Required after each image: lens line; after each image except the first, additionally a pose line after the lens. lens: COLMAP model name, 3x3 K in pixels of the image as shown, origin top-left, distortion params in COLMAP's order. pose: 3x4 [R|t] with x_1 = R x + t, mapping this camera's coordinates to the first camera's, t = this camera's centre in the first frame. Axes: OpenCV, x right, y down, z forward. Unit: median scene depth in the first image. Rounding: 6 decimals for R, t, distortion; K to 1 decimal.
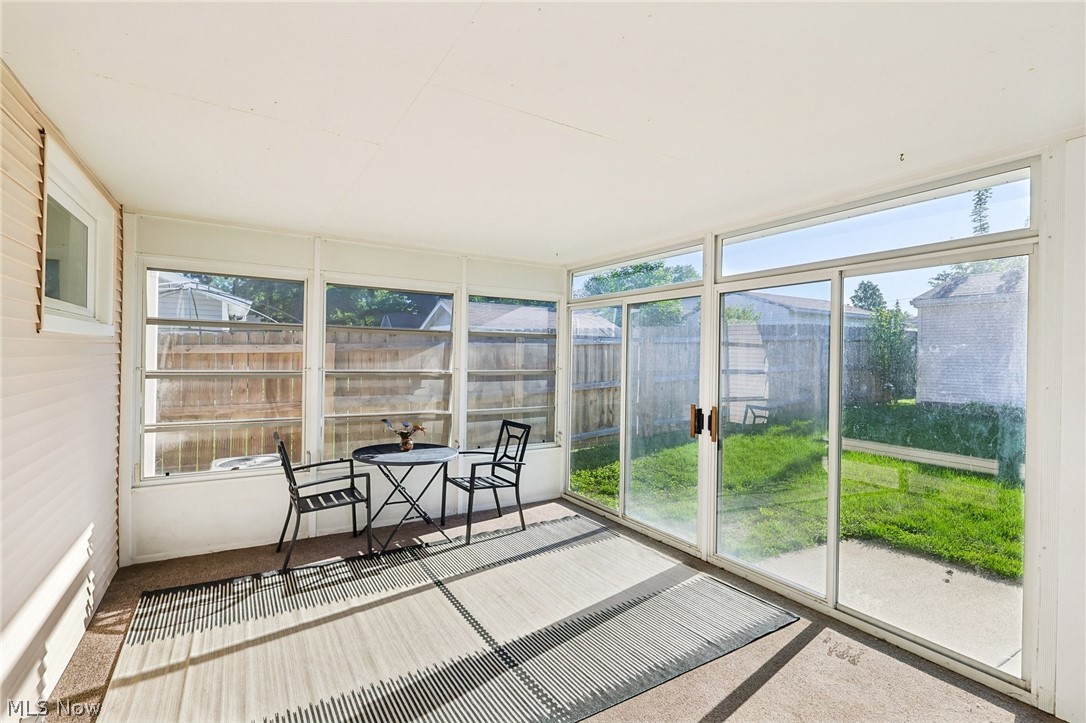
lens RADIAL K [[504.8, 0, 545.9], [0, 504.8, 358.2], [0, 0, 1]] dist [-0.006215, 0.001932]
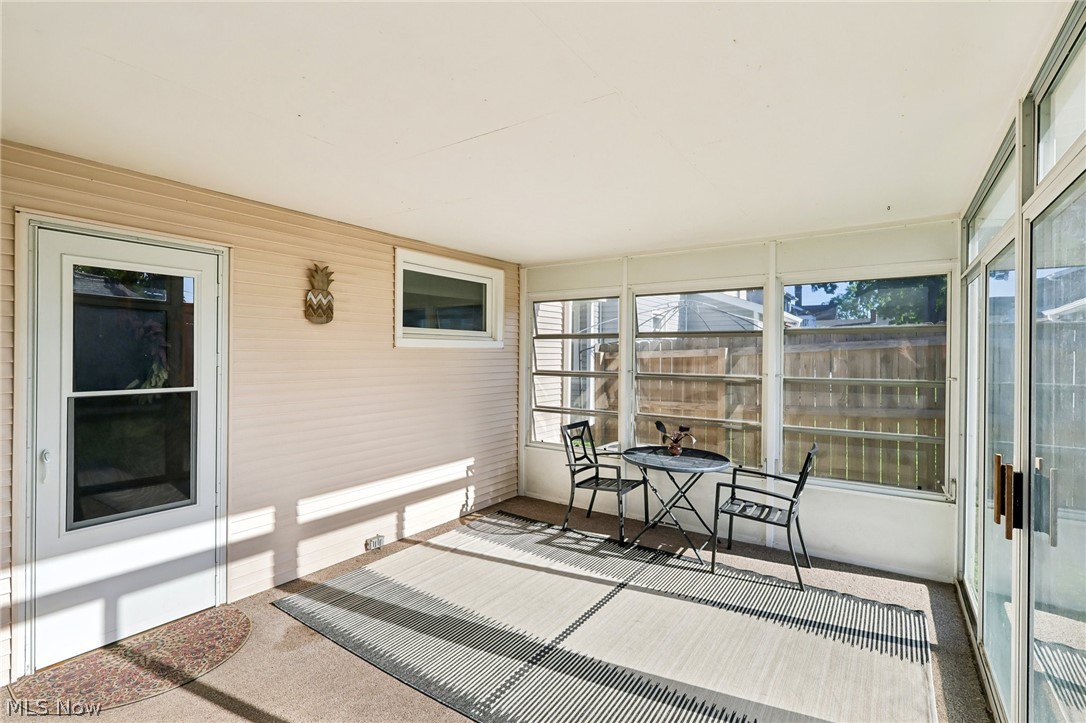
lens RADIAL K [[504.8, 0, 533.4], [0, 504.8, 354.7], [0, 0, 1]] dist [-0.006215, 0.001932]
pose [[0.392552, -0.013483, -0.919631, 0.622718], [-0.002889, 0.999870, -0.015893, 0.003009], [0.919725, 0.008896, 0.392462, 0.420759]]
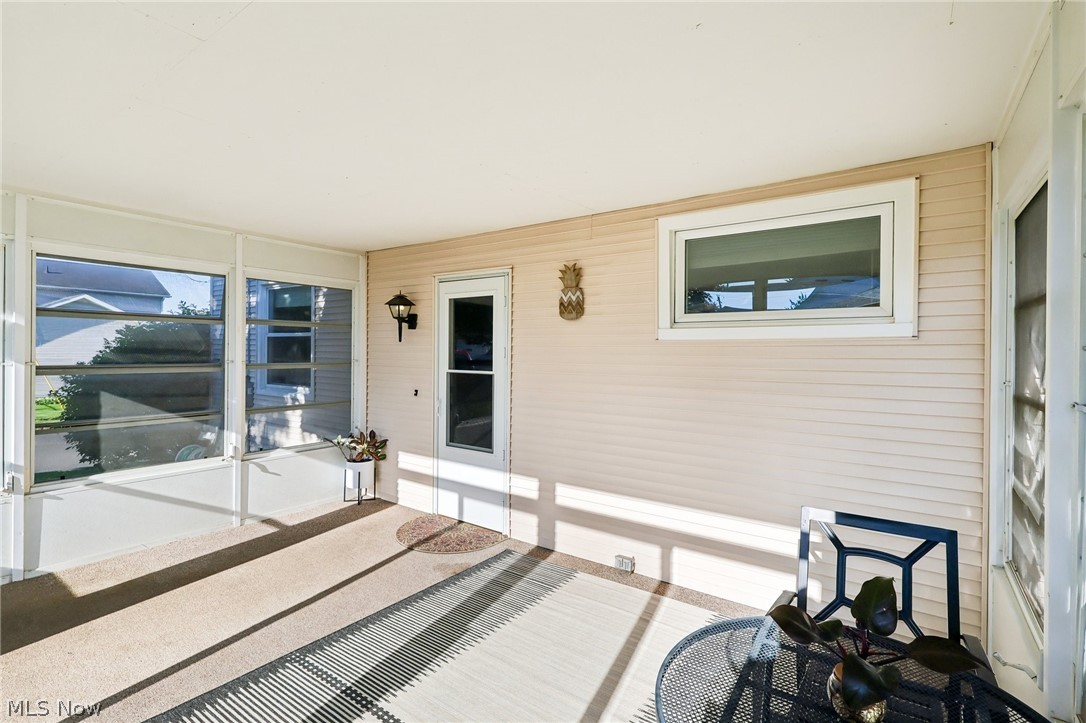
lens RADIAL K [[504.8, 0, 548.6], [0, 504.8, 357.5], [0, 0, 1]] dist [-0.006215, 0.001932]
pose [[-0.921165, -0.020350, -0.388640, -0.025318], [-0.025894, 0.999624, 0.009033, -0.003593], [0.388310, 0.018385, -0.921346, 1.387293]]
